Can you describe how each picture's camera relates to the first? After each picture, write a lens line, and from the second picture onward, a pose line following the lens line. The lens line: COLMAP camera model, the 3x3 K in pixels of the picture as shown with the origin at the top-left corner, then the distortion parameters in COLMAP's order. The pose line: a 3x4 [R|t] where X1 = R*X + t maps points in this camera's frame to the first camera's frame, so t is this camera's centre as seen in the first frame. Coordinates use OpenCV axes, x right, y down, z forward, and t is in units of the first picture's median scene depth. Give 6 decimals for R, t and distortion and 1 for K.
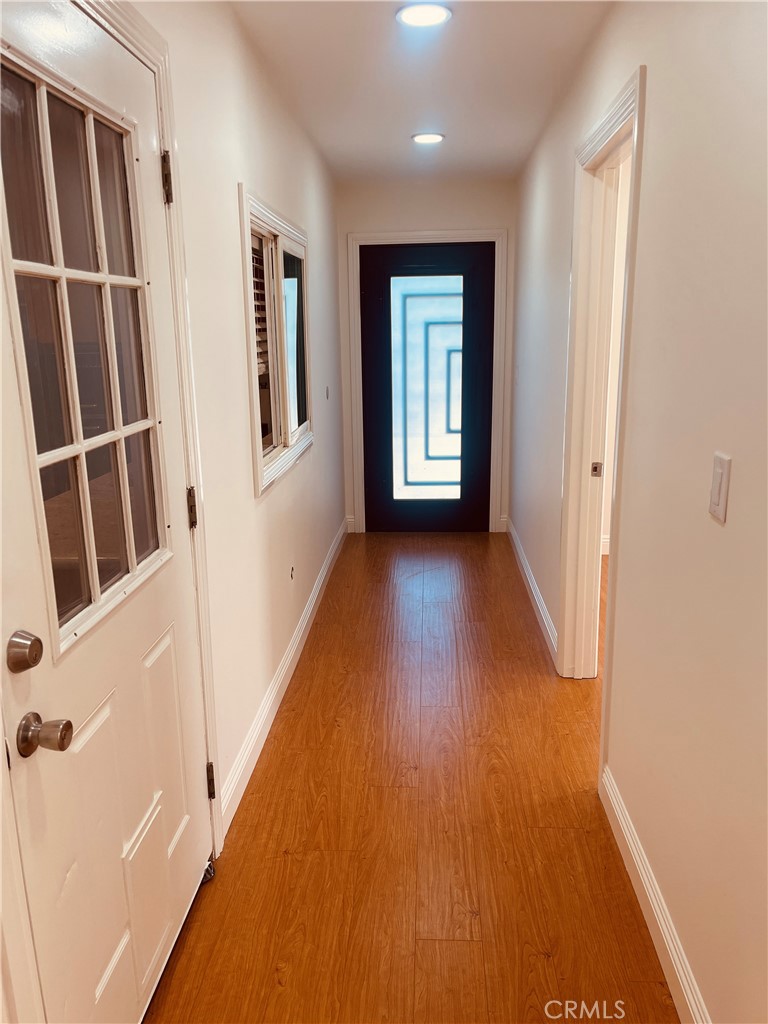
lens RADIAL K [[775.4, 0, 384.6], [0, 775.4, 507.1], [0, 0, 1]] dist [0.079729, -0.103256]
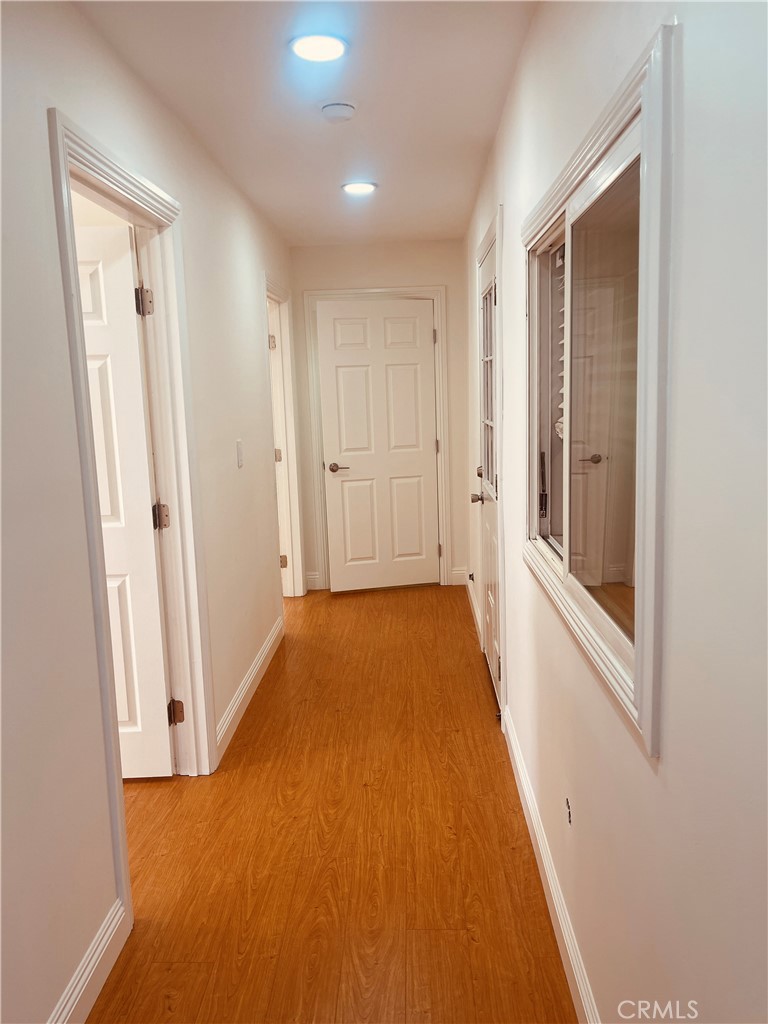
lens RADIAL K [[775.4, 0, 384.6], [0, 775.4, 507.1], [0, 0, 1]] dist [0.079729, -0.103256]
pose [[-0.998596, 0.049750, -0.018196, 0.014653], [0.039214, 0.925181, 0.377496, -0.453963], [0.035615, 0.376252, -0.925833, 1.966074]]
